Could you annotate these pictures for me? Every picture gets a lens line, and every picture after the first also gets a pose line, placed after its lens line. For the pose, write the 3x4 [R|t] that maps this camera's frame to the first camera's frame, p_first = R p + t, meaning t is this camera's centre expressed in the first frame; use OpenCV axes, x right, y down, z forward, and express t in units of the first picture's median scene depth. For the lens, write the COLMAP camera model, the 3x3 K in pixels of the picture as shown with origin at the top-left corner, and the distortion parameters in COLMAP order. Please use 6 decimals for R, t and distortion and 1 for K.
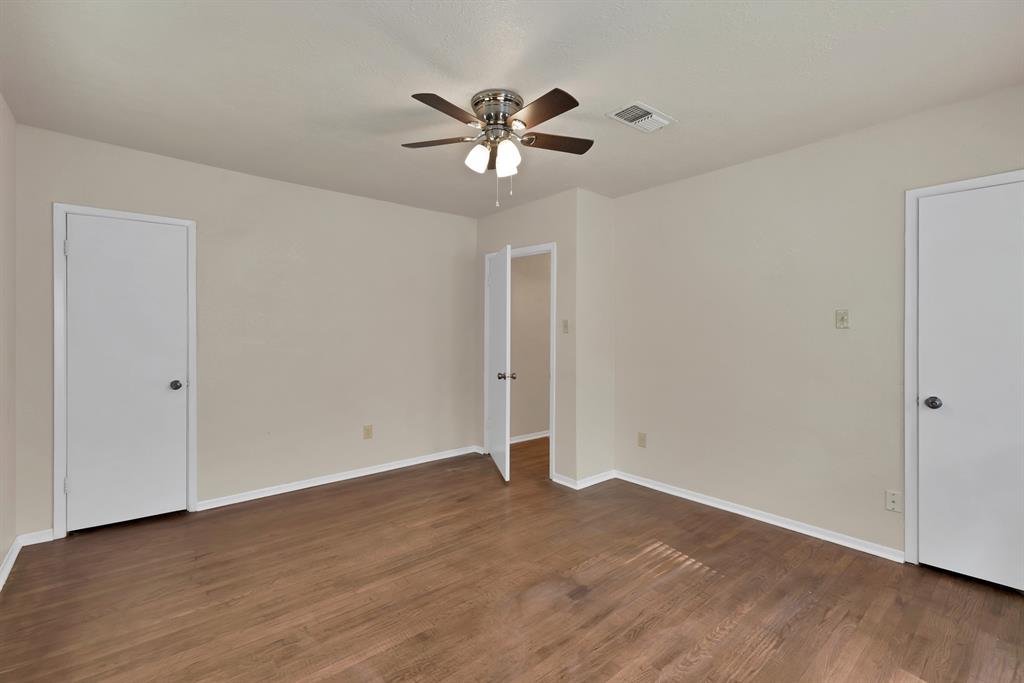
lens RADIAL K [[436.9, 0, 499.5], [0, 436.9, 329.3], [0, 0, 1]] dist [0.001077, 0.000223]
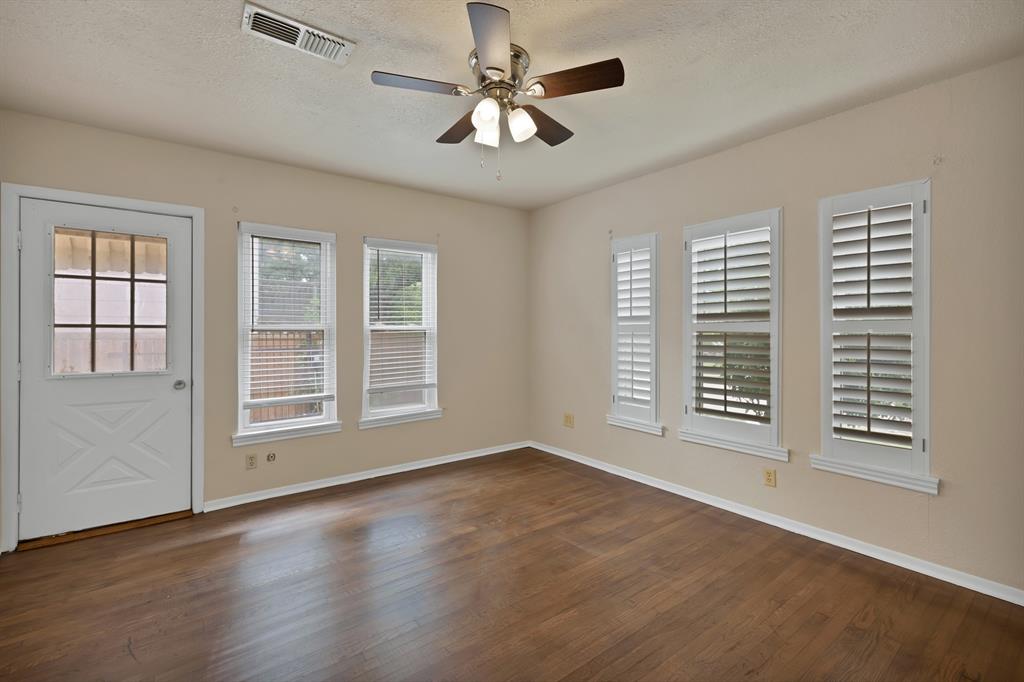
lens RADIAL K [[436.9, 0, 499.5], [0, 436.9, 328.8], [0, 0, 1]] dist [0.001077, 0.000223]
pose [[-0.998582, -0.002744, 0.053157, -0.057701], [-0.003226, 0.999954, -0.008994, 0.032420], [-0.053130, -0.009153, -0.998546, 2.110017]]
